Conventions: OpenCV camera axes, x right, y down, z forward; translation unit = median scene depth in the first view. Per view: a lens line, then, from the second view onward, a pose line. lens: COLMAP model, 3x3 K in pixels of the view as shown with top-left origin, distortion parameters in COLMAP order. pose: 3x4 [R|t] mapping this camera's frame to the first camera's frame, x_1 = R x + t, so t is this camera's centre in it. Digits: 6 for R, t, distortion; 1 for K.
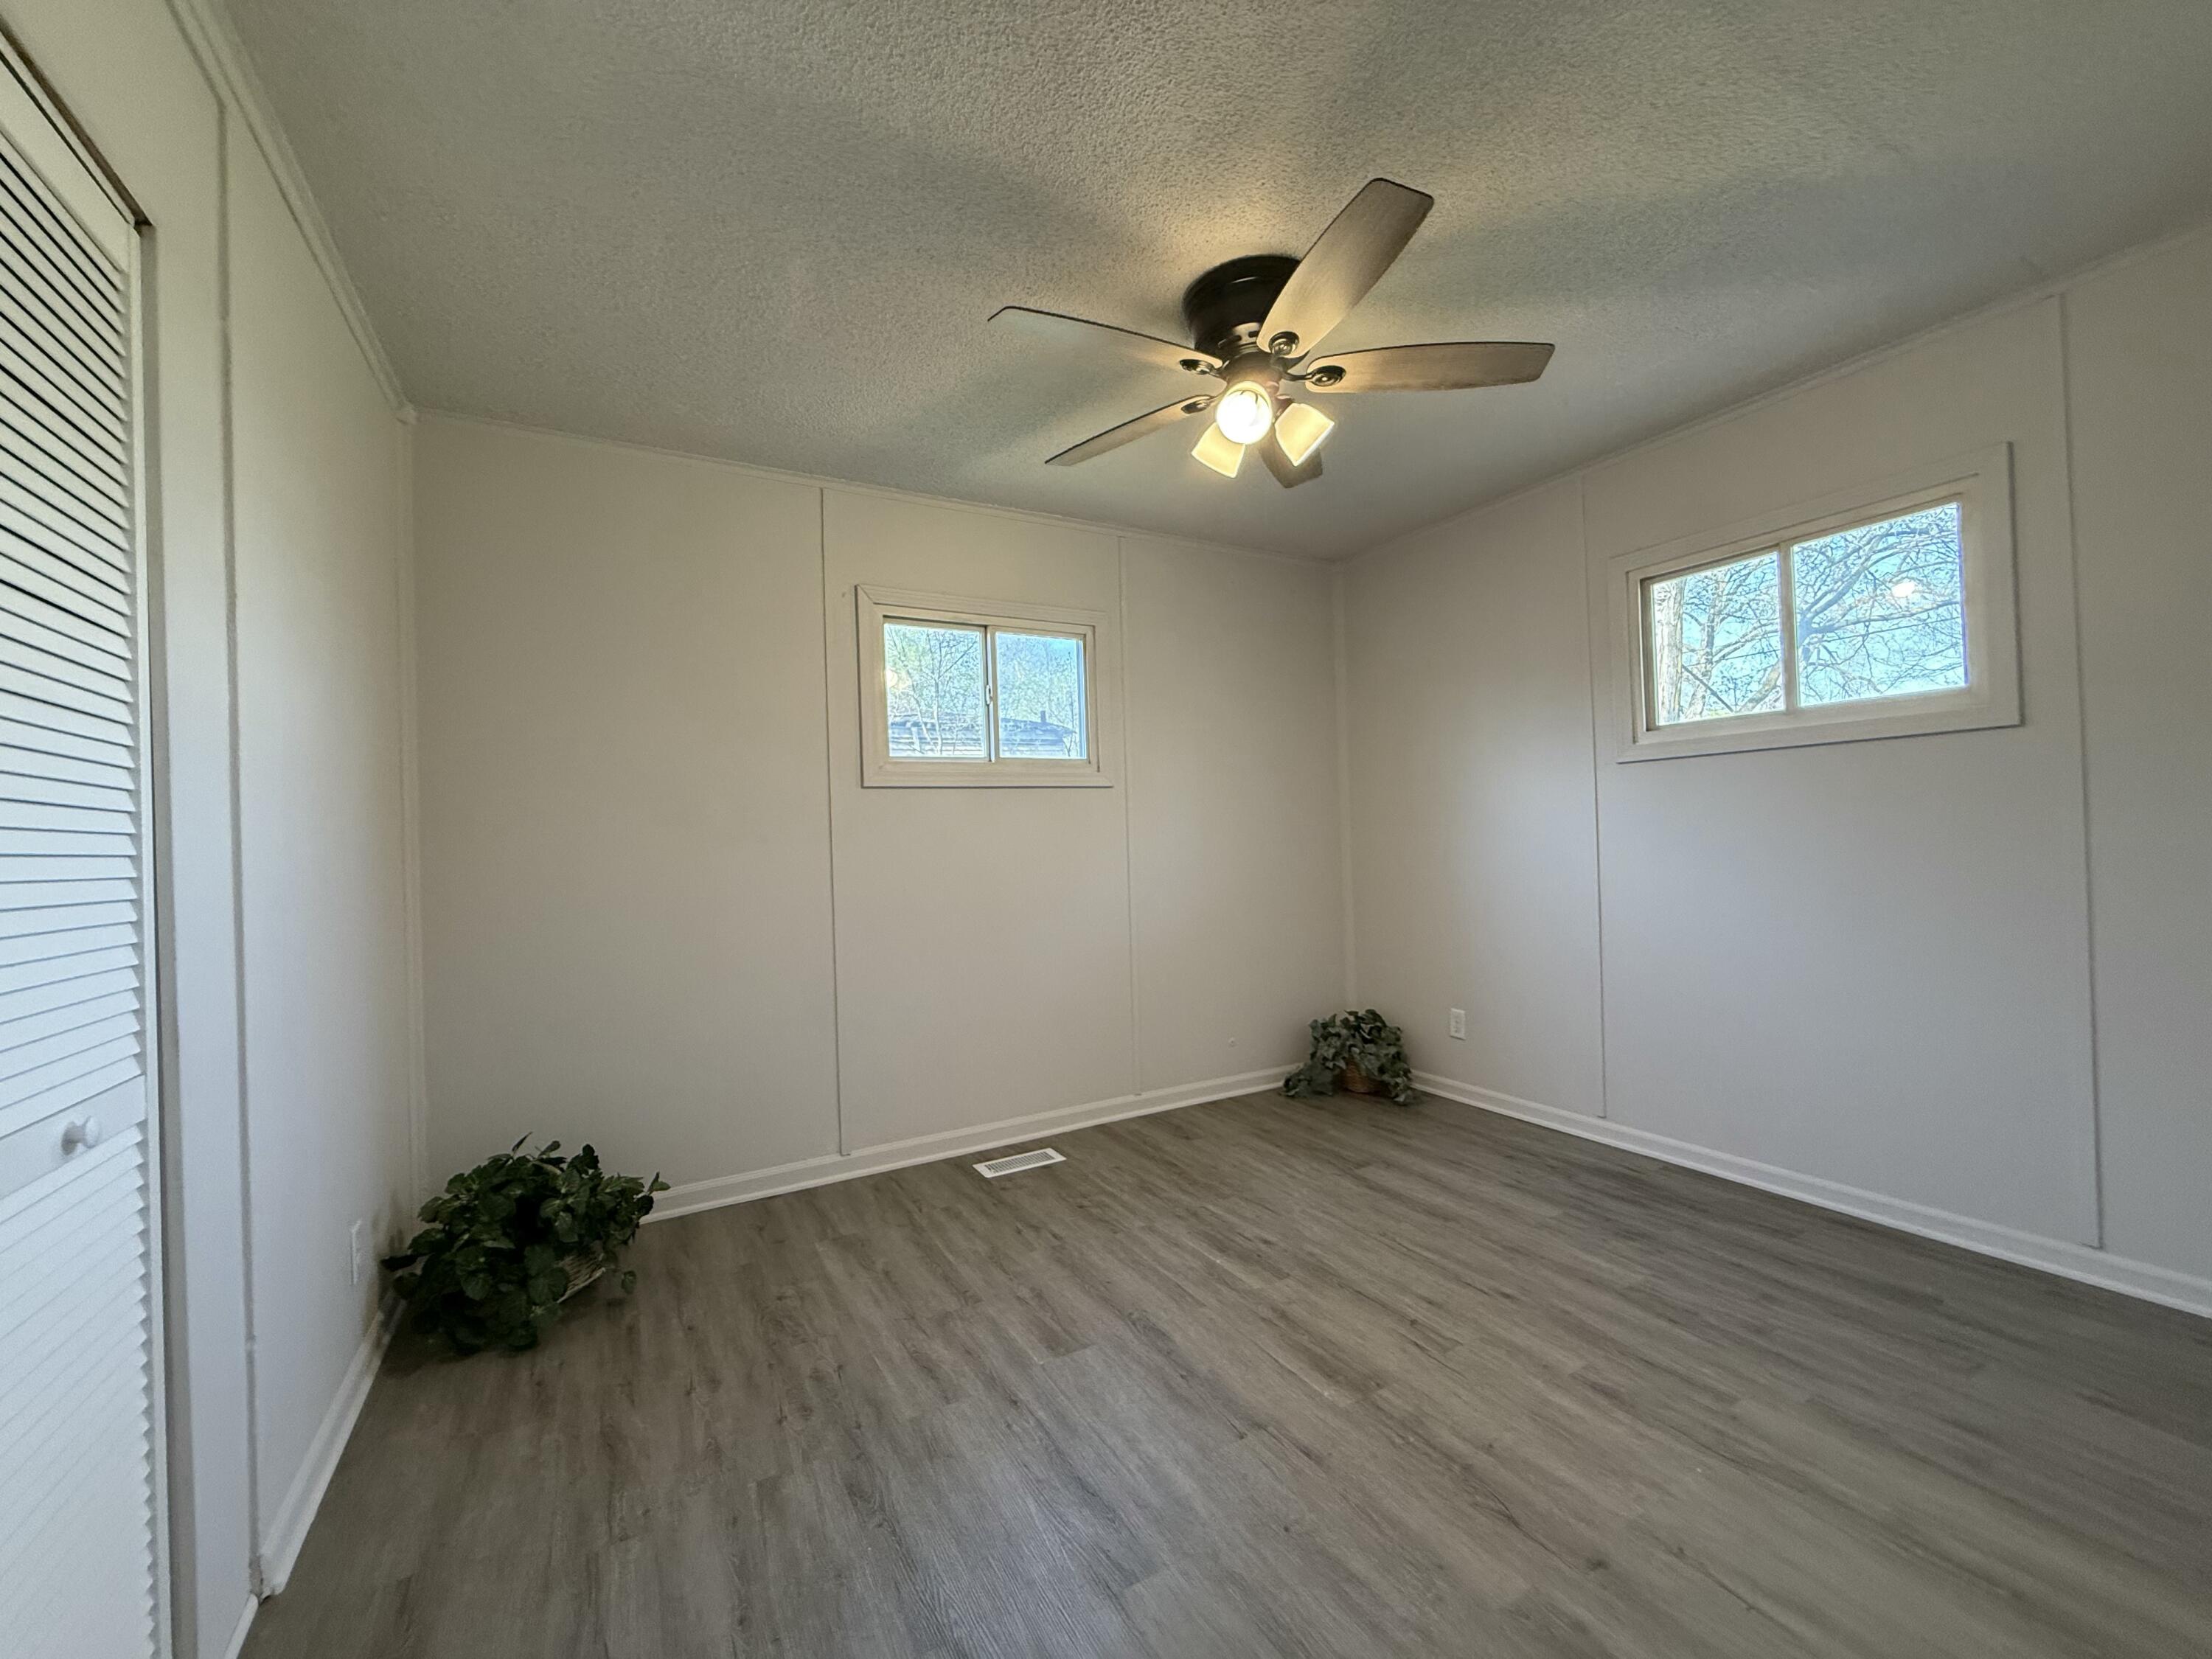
lens RADIAL K [[881.1, 0, 1101.7], [0, 881.1, 838.0], [0, 0, 1]] dist [0.000902, 0.000039]
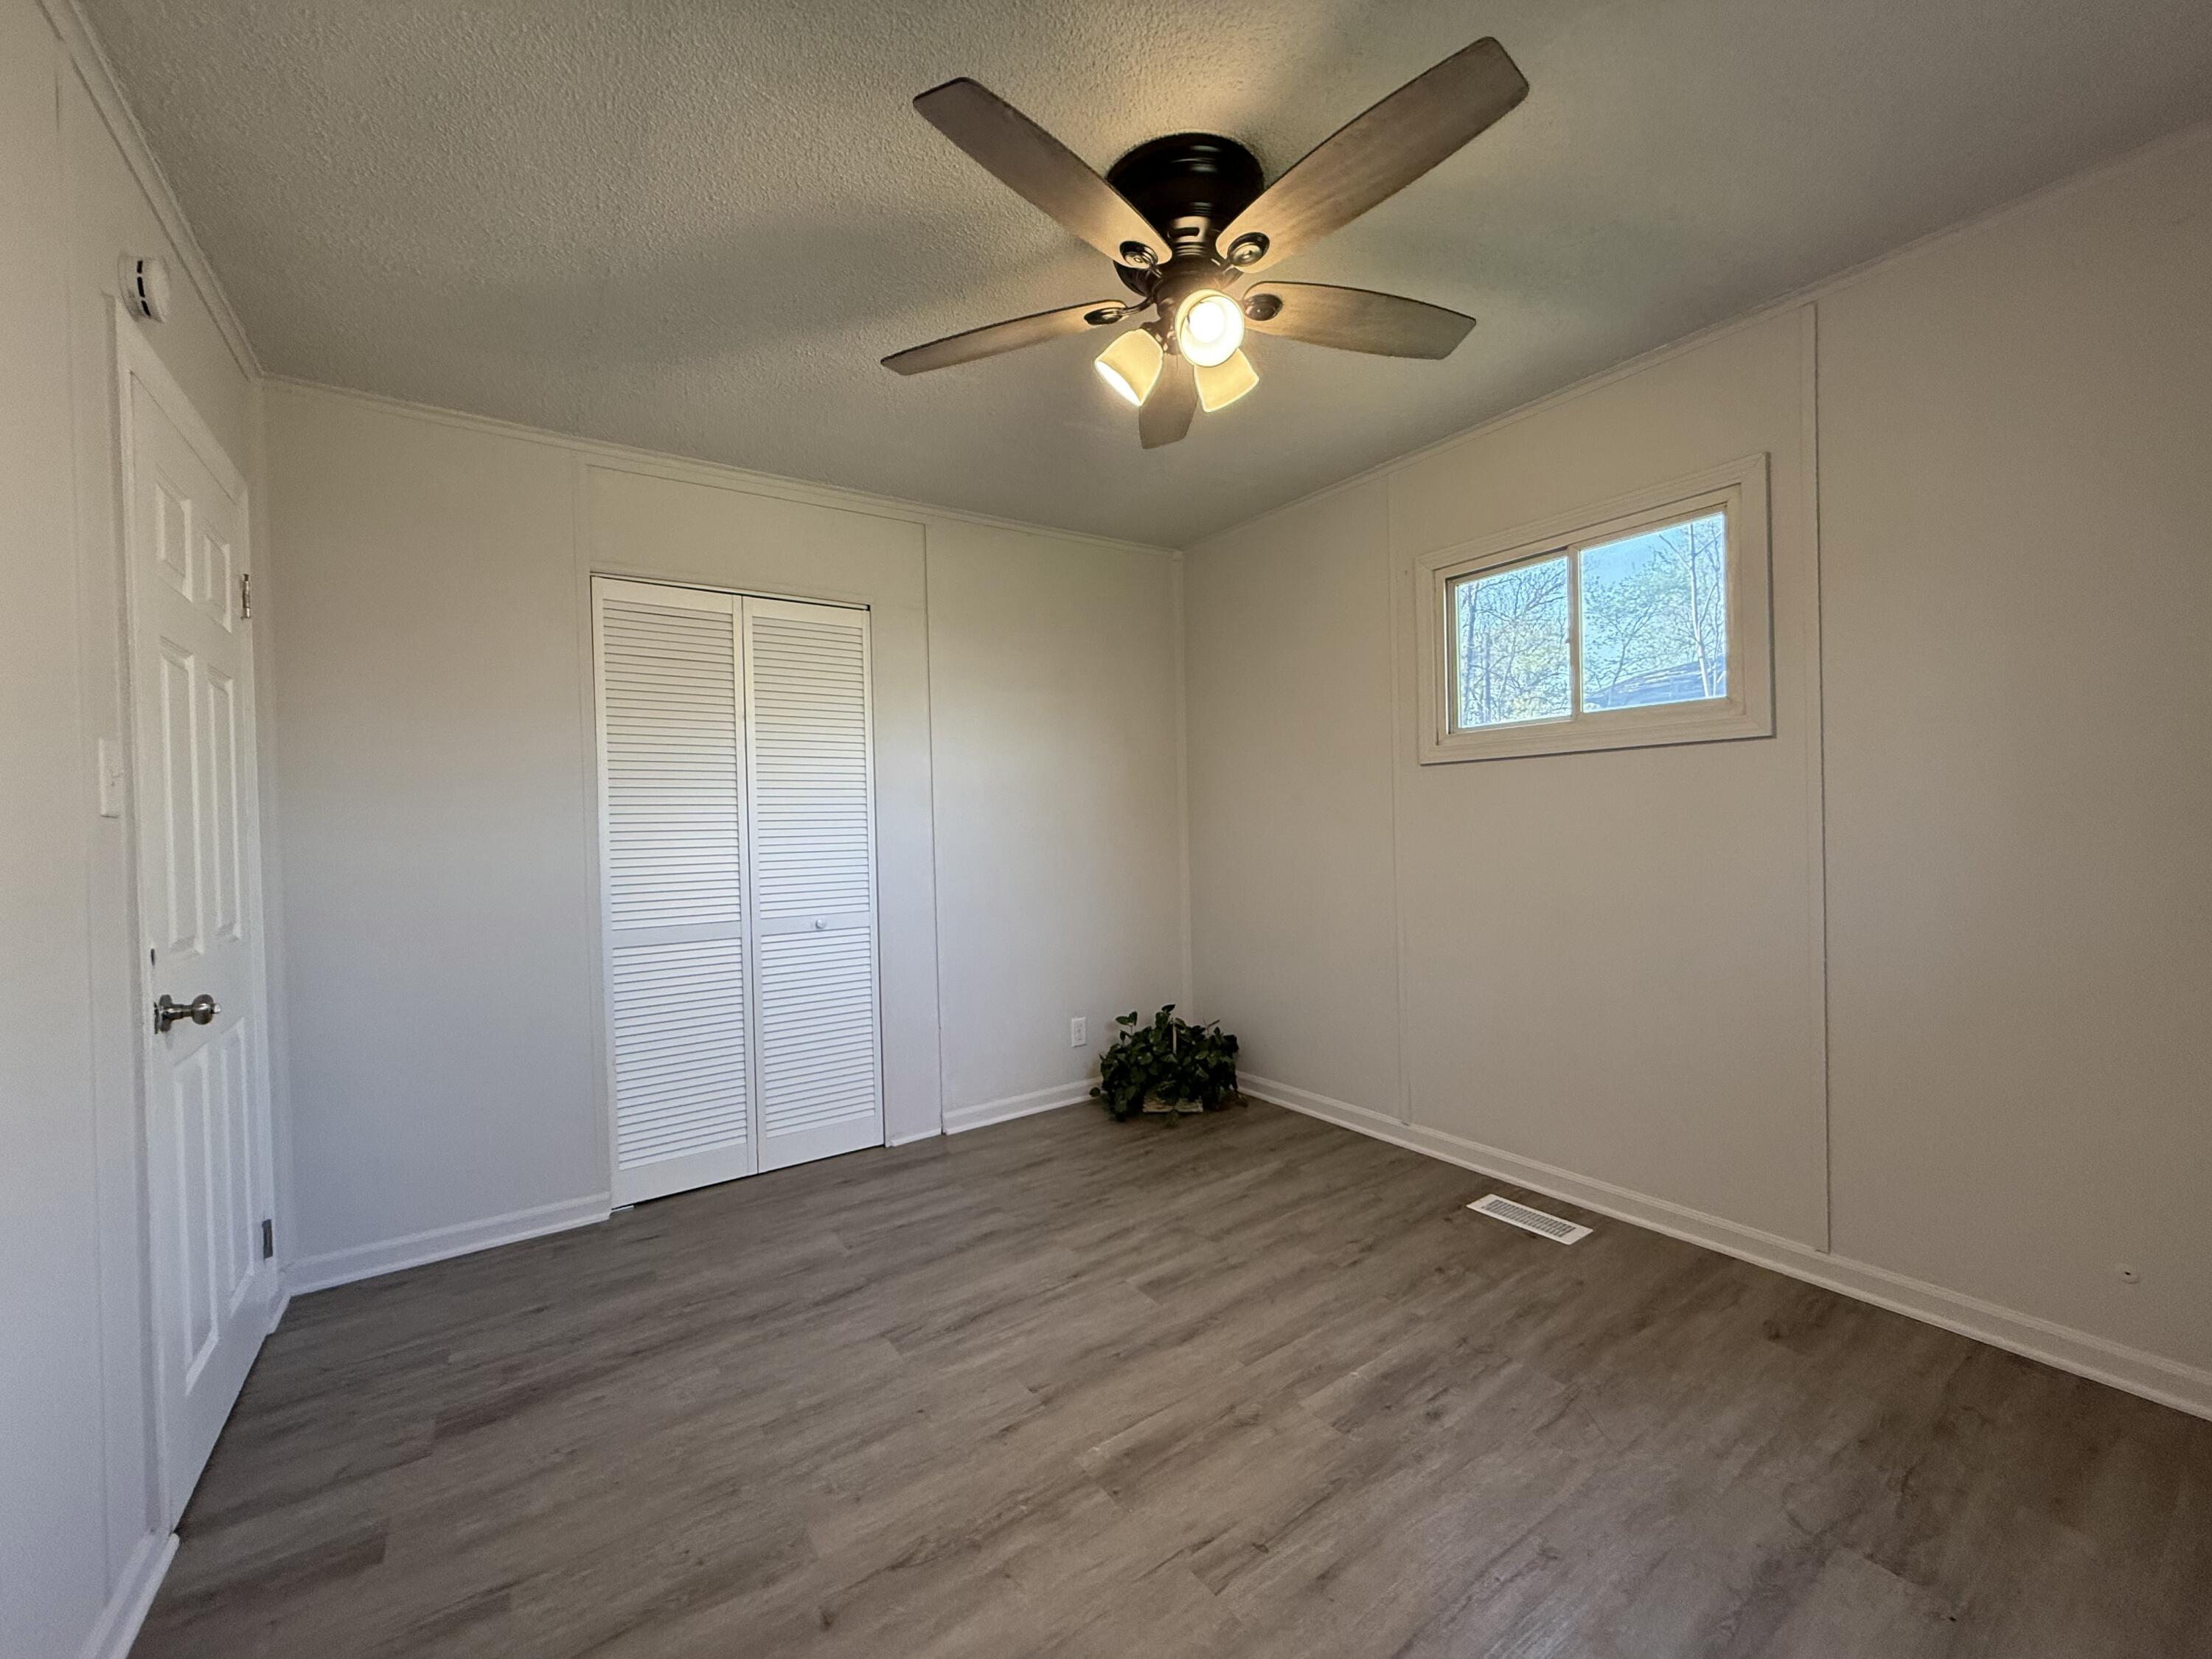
lens RADIAL K [[881.1, 0, 1100.2], [0, 881.1, 828.6], [0, 0, 1]] dist [0.000902, 0.000039]
pose [[0.098017, 0.040013, -0.994380, 0.905120], [0.024039, 0.998805, 0.042561, -0.048799], [0.994894, -0.028076, 0.096938, 0.731344]]
